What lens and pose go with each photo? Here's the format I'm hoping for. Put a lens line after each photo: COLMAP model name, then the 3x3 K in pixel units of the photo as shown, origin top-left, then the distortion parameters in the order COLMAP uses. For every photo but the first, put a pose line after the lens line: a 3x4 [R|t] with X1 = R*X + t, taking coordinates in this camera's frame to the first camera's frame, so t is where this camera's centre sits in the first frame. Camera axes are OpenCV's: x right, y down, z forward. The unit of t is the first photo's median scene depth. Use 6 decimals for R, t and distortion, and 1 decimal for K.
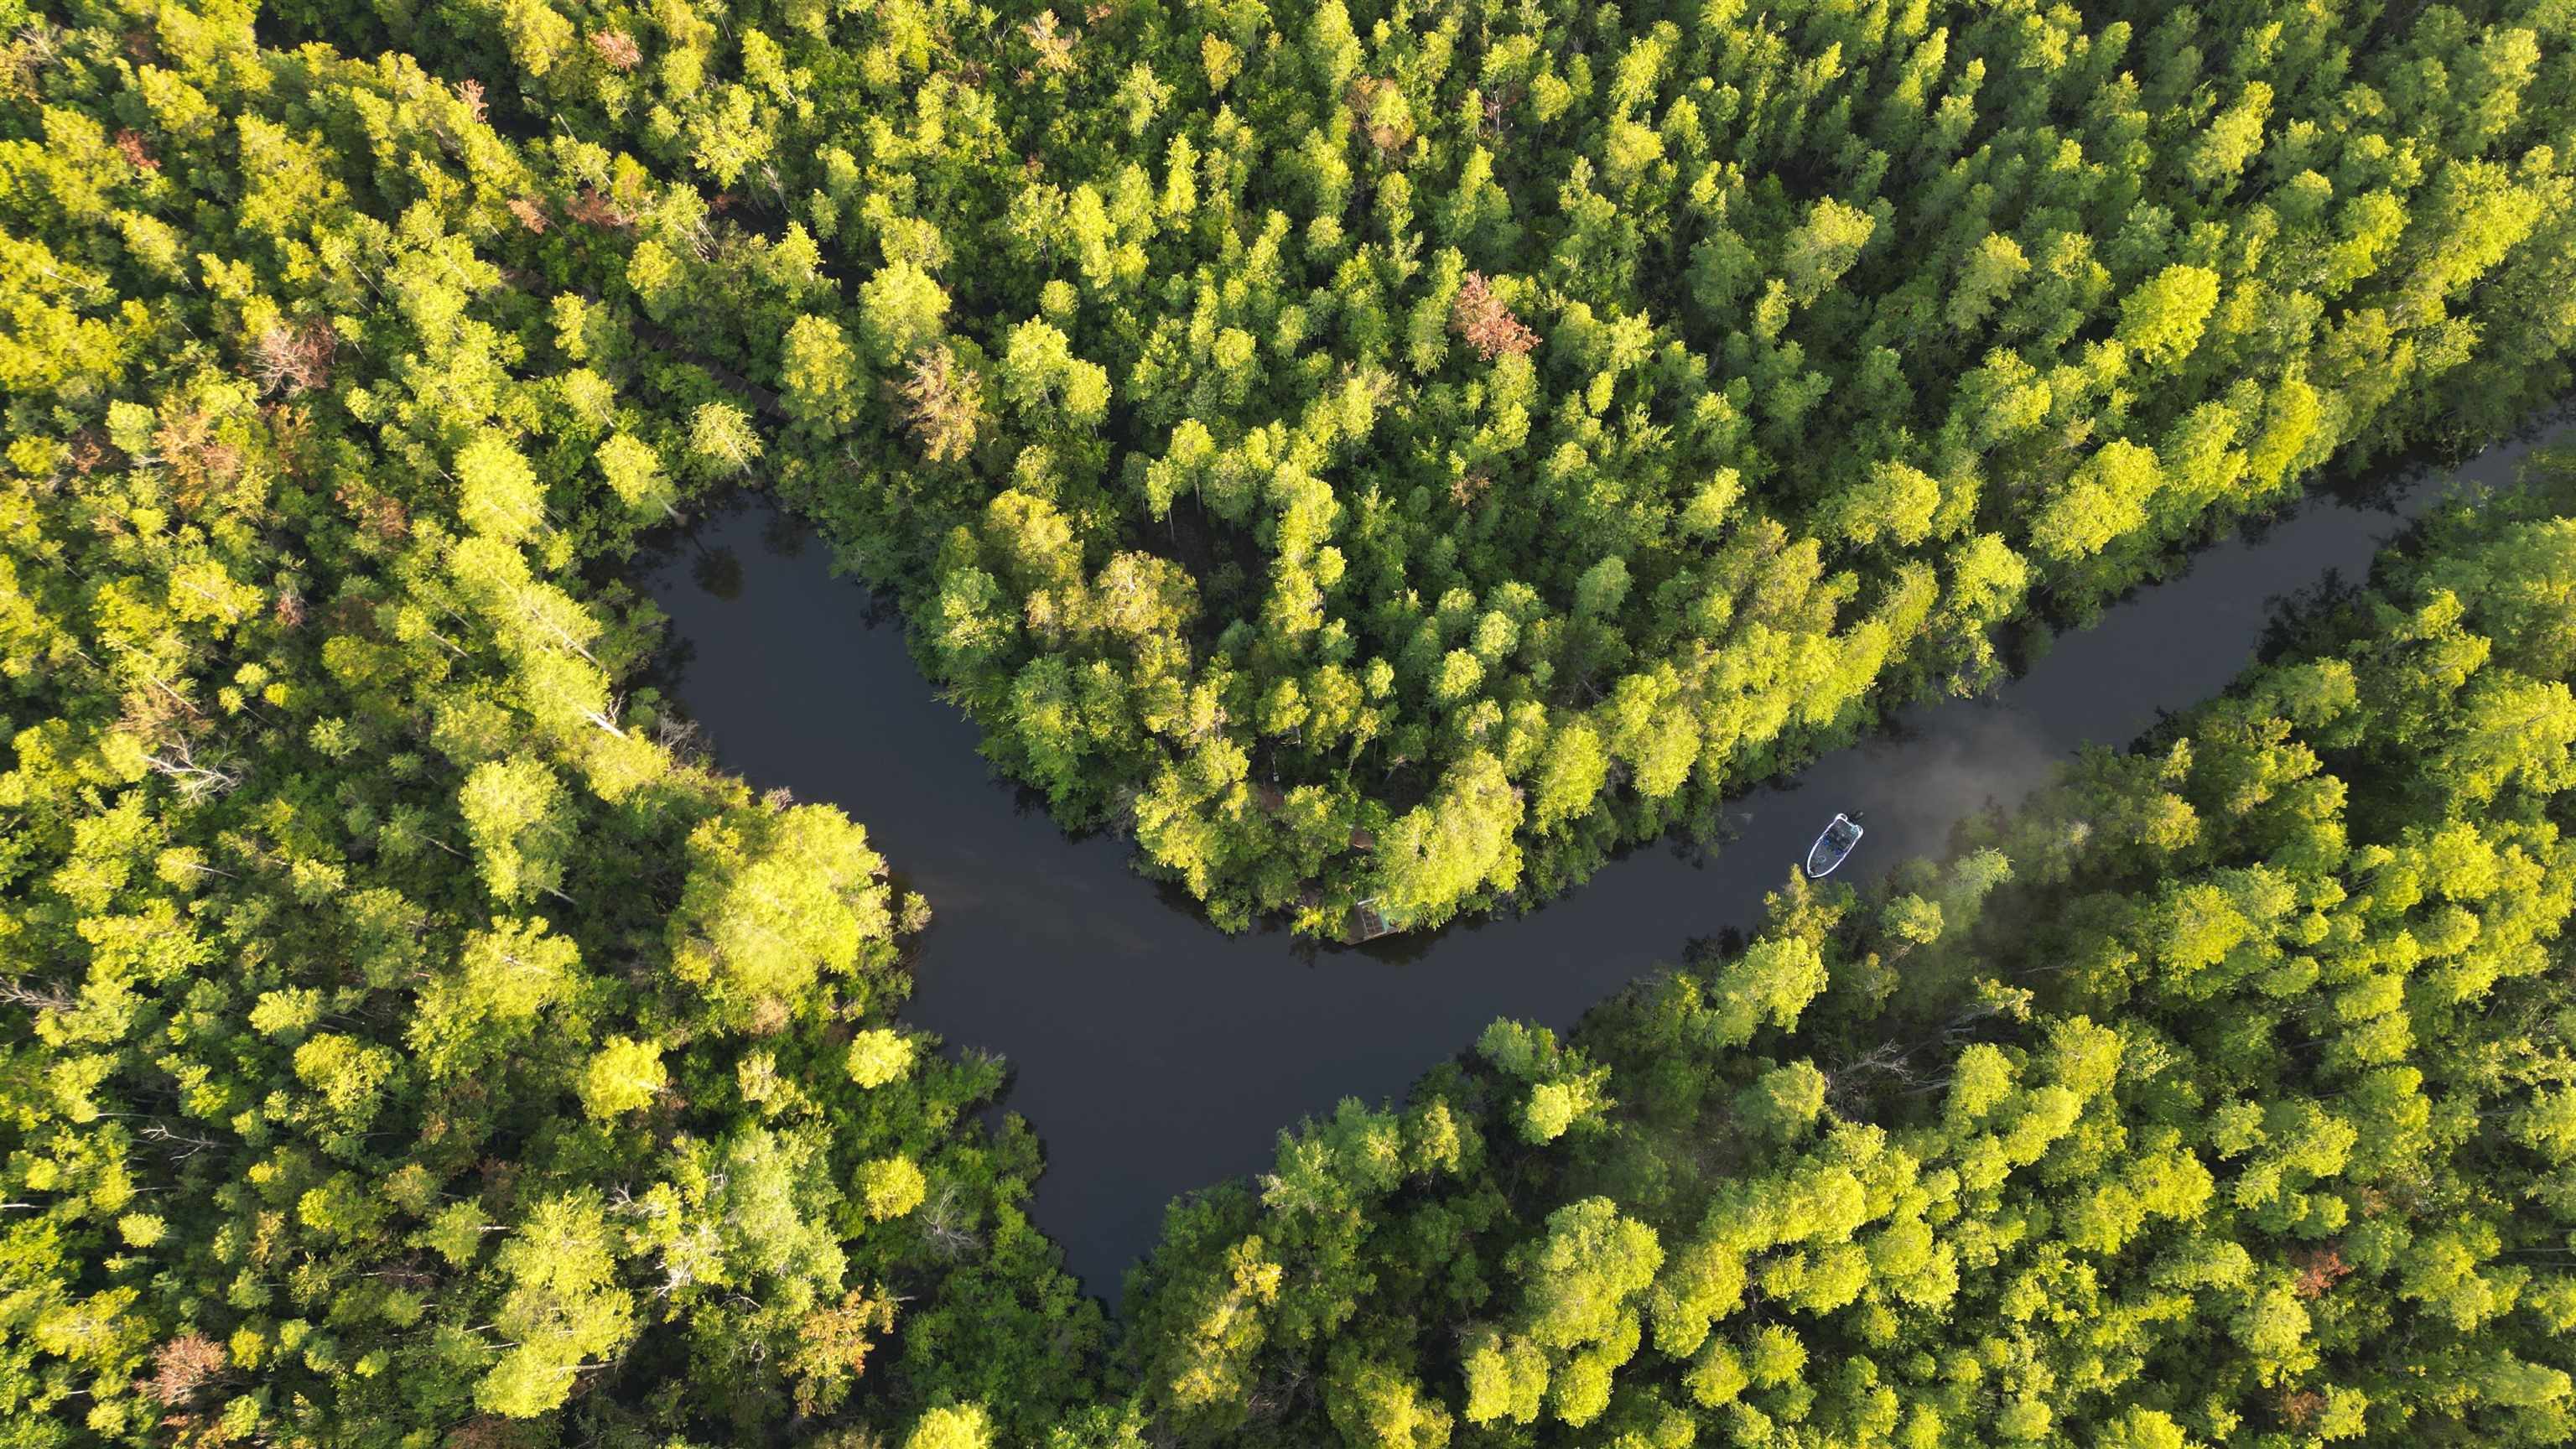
lens RADIAL K [[1815.7, 0, 1279.9], [0, 1815.7, 730.9], [0, 0, 1]] dist [0.089745, -0.086271]
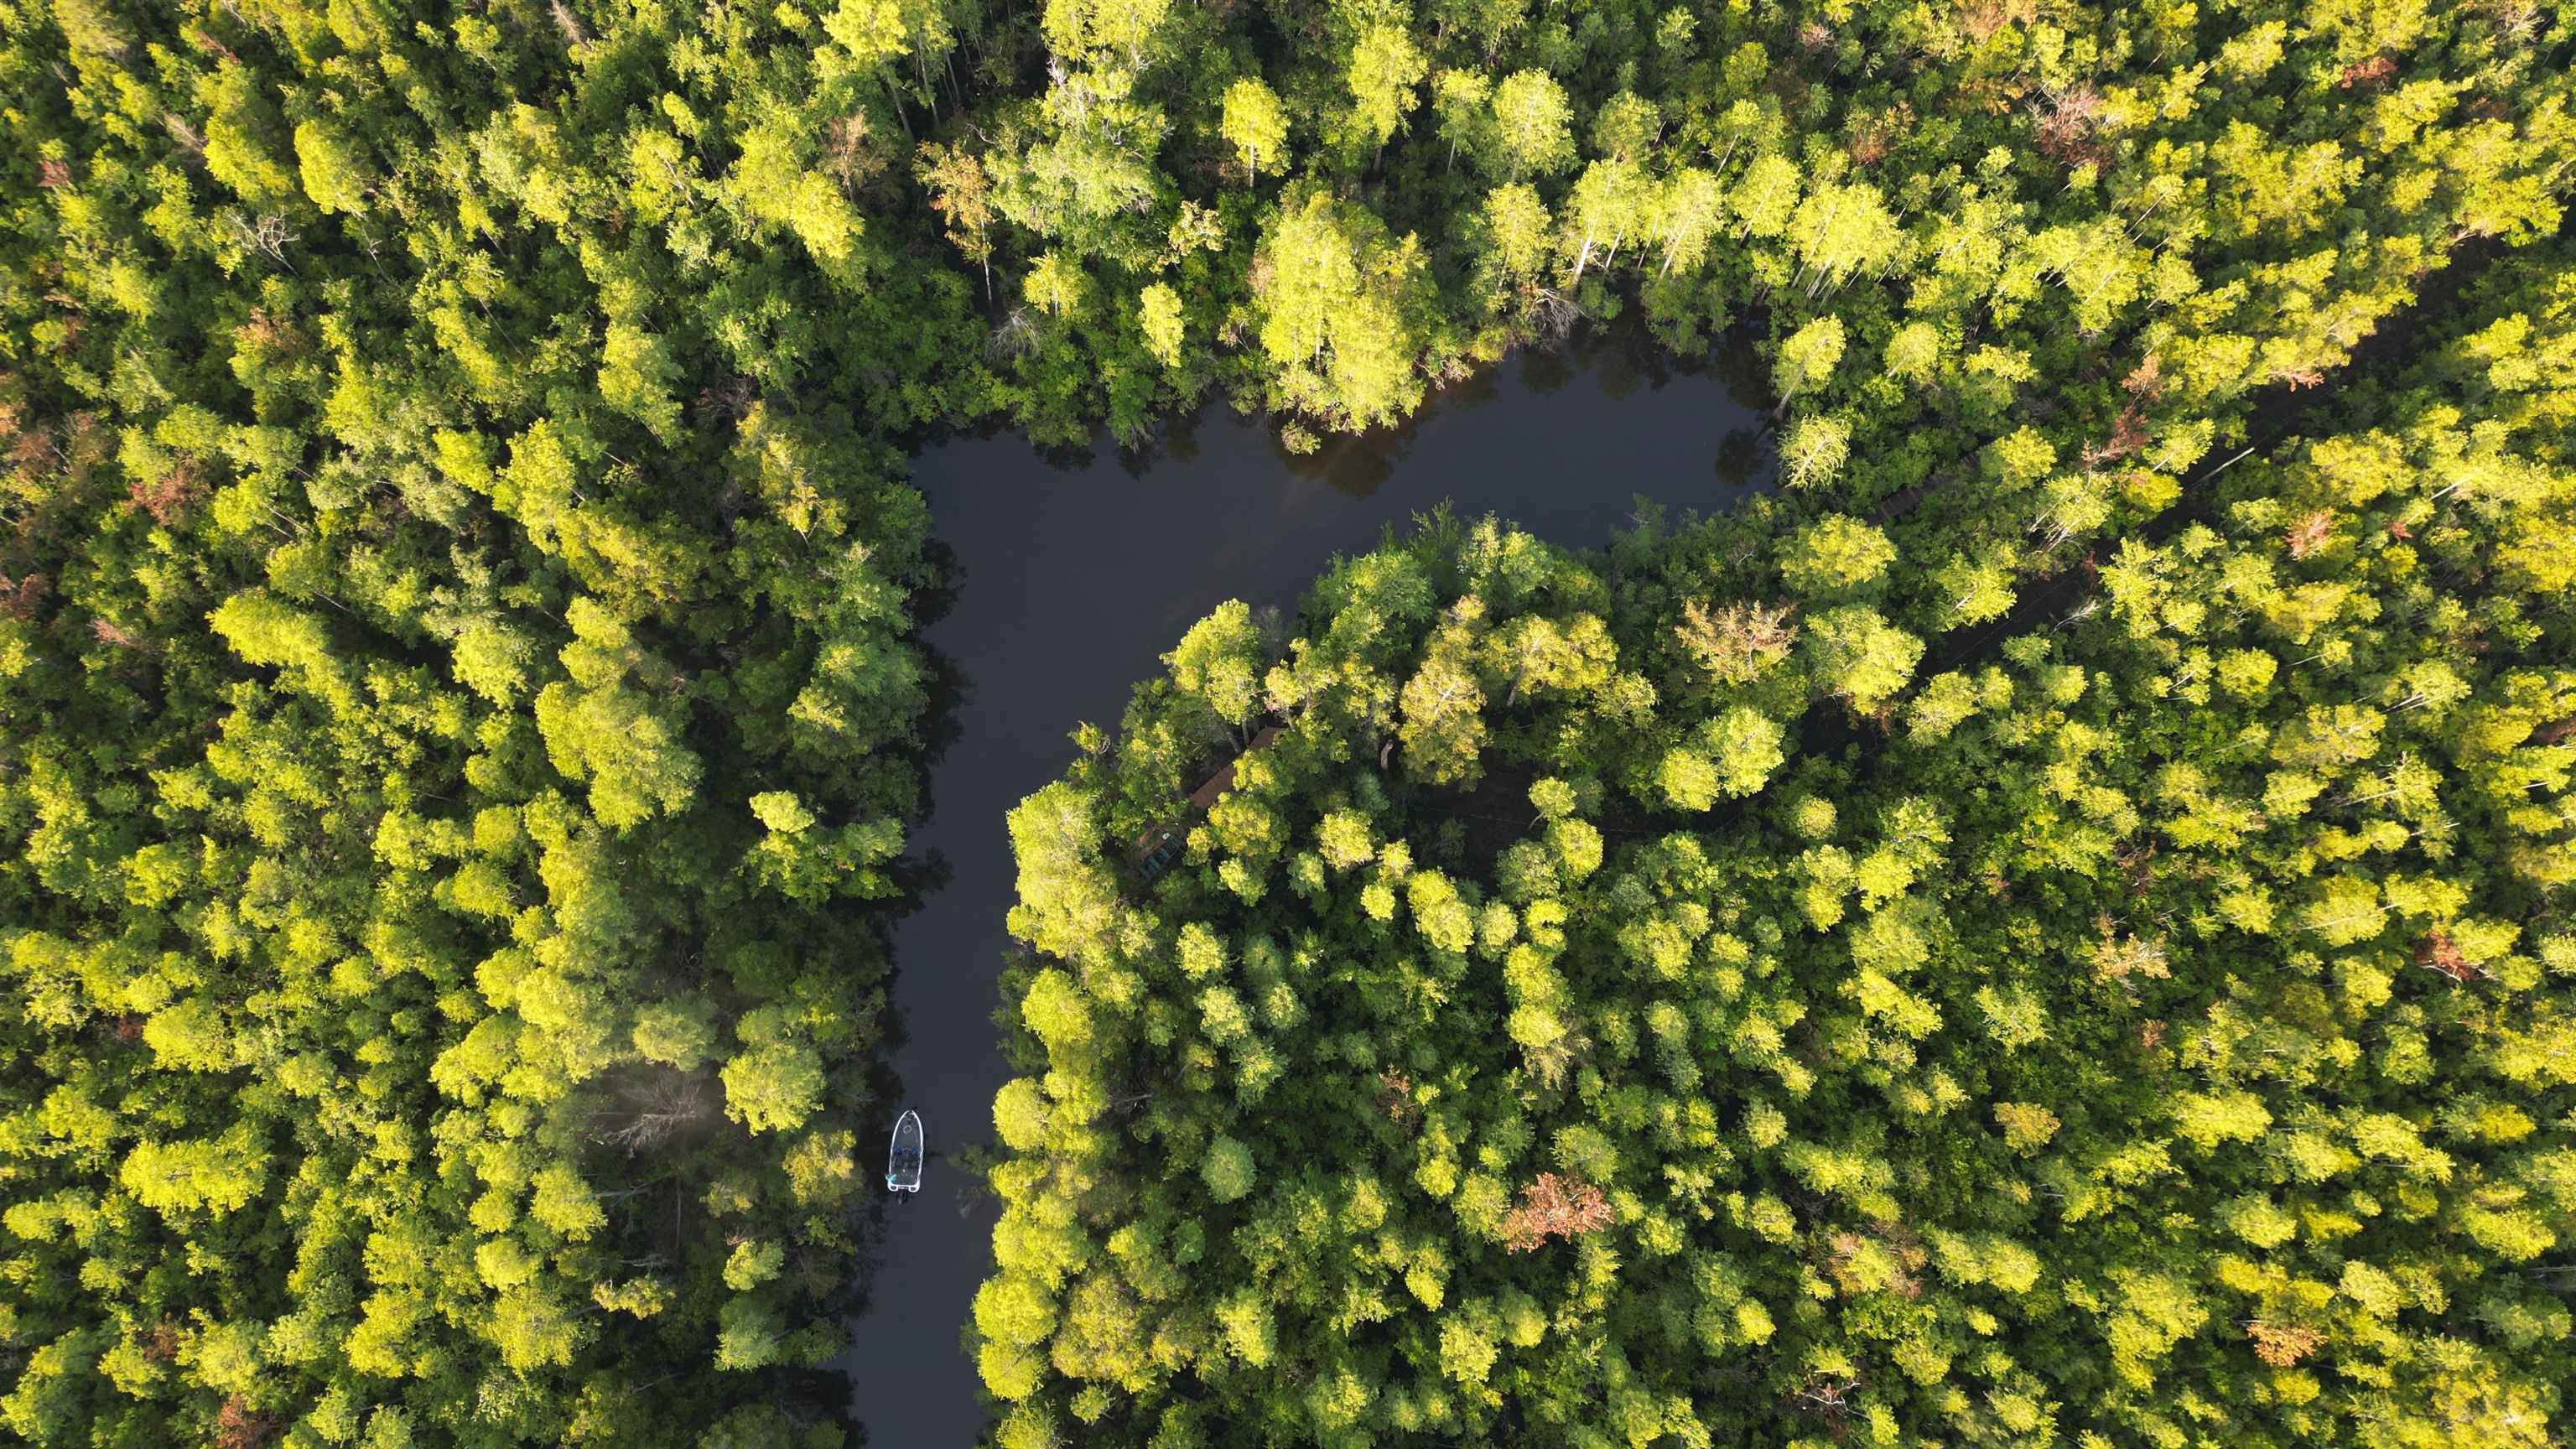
lens RADIAL K [[1815.7, 0, 1279.9], [0, 1815.7, 730.9], [0, 0, 1]] dist [0.089745, -0.086271]
pose [[-0.483662, 0.852723, -0.197318, 0.156244], [-0.841789, -0.391452, 0.371694, -0.348397], [0.239711, 0.345875, 0.907143, 0.104982]]
